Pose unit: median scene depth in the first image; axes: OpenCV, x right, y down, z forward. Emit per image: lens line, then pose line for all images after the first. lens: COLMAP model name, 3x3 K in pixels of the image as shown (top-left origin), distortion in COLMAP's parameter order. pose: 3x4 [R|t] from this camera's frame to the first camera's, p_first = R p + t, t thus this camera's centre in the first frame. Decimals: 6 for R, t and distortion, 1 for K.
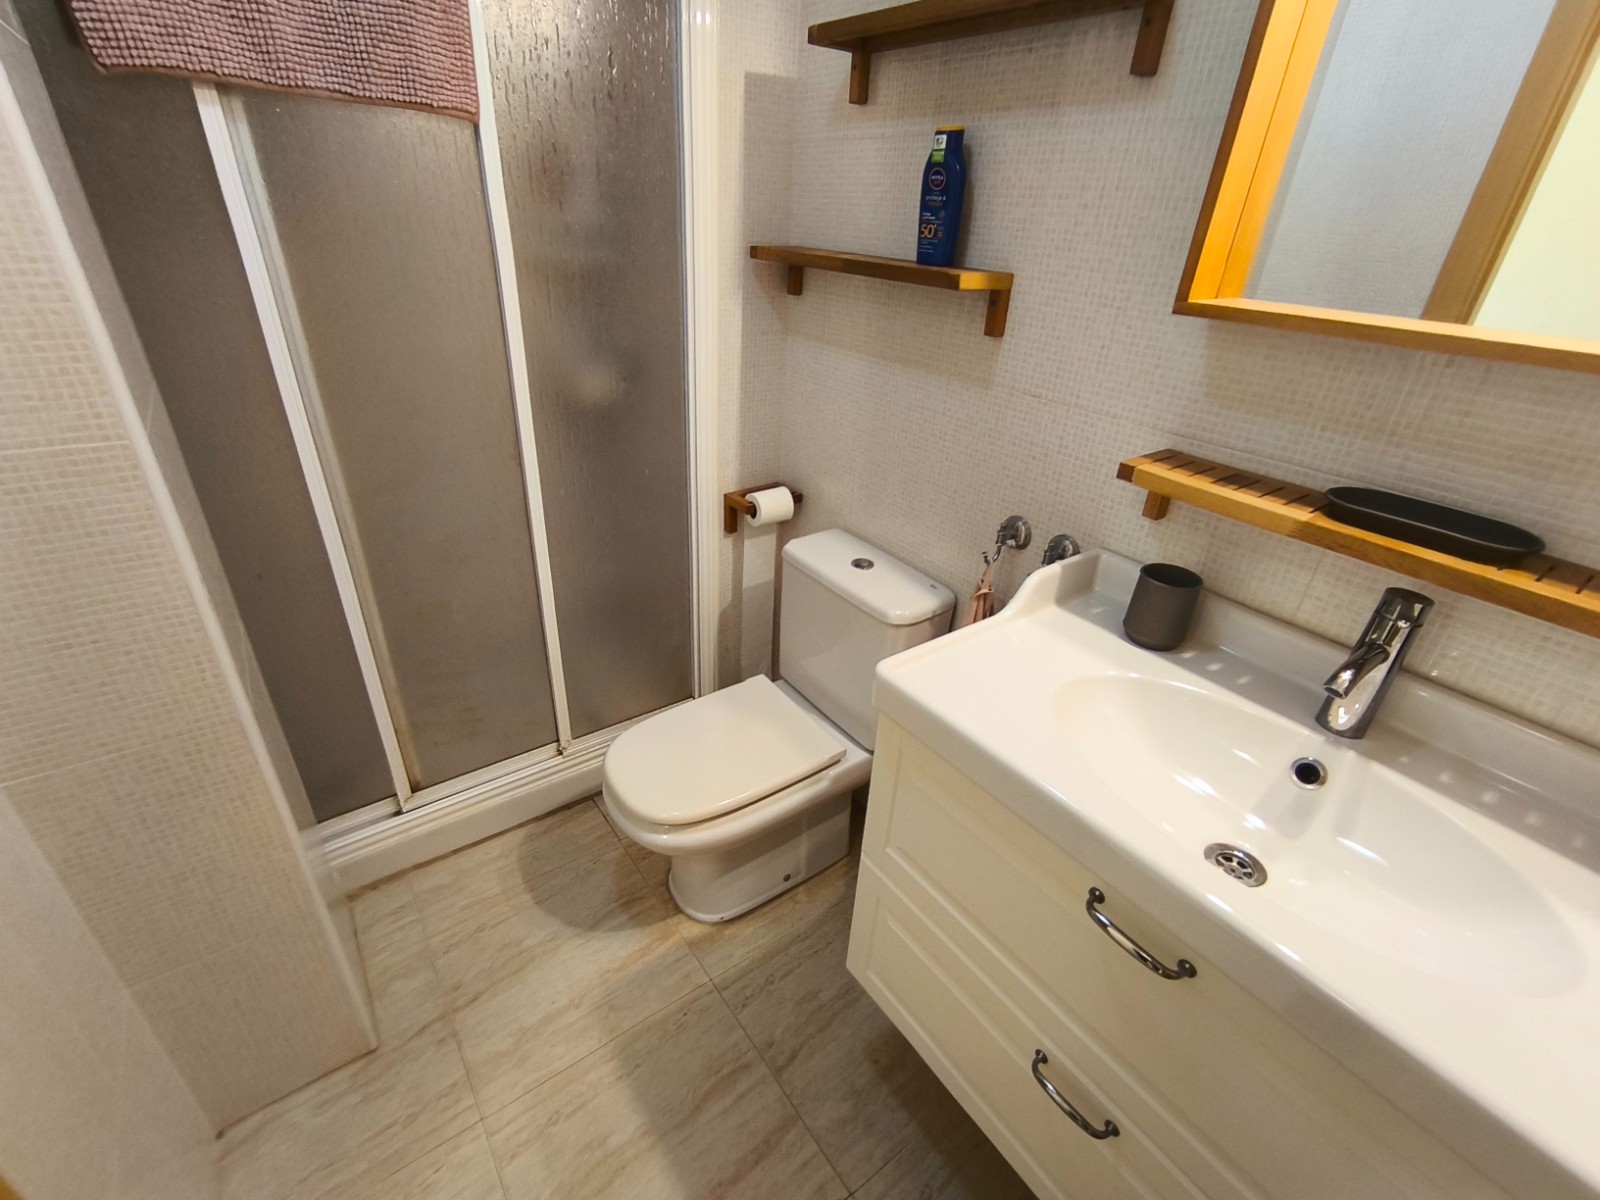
lens RADIAL K [[722.3, 0, 793.6], [0, 722.3, 603.0], [0, 0, 1]] dist [-0.009035, 0.004915]
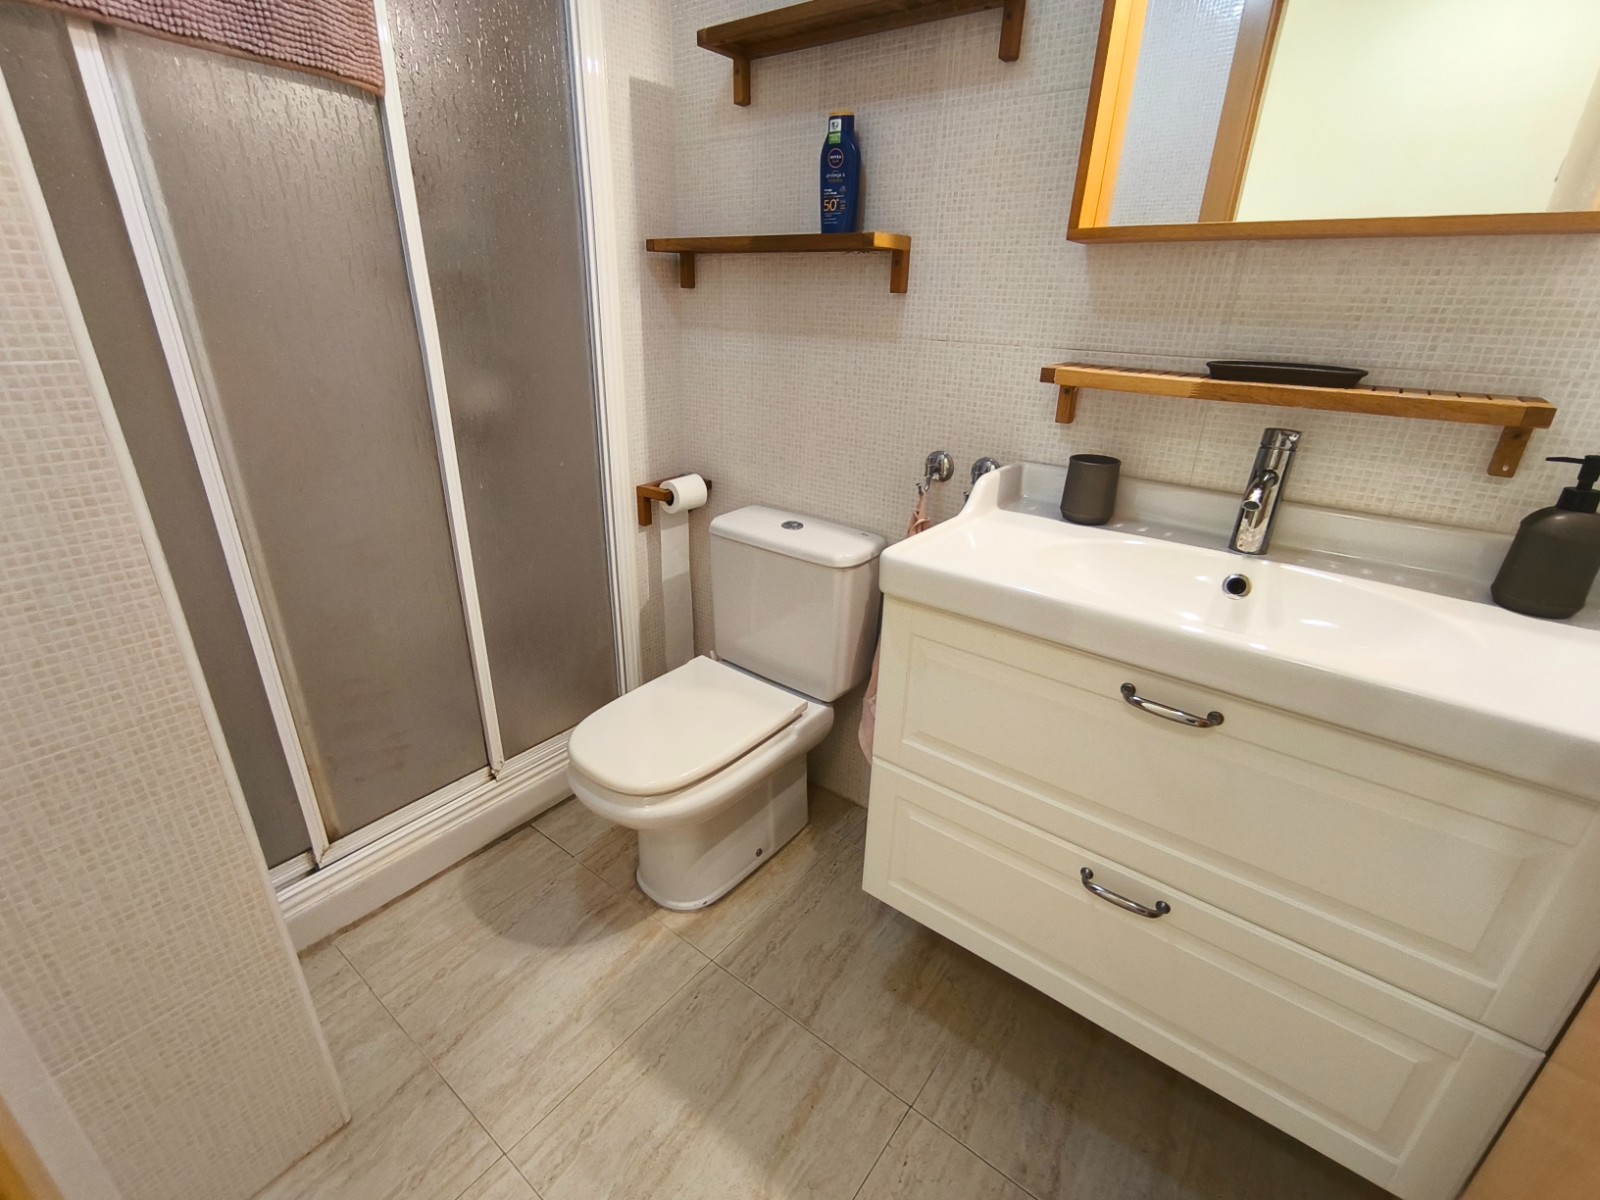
lens RADIAL K [[722.3, 0, 793.6], [0, 722.3, 603.0], [0, 0, 1]] dist [-0.009035, 0.004915]
pose [[0.961862, -0.129270, 0.241061, -0.228020], [0.150411, 0.986043, -0.071387, 0.174123], [-0.228469, 0.104923, 0.967881, -0.010376]]
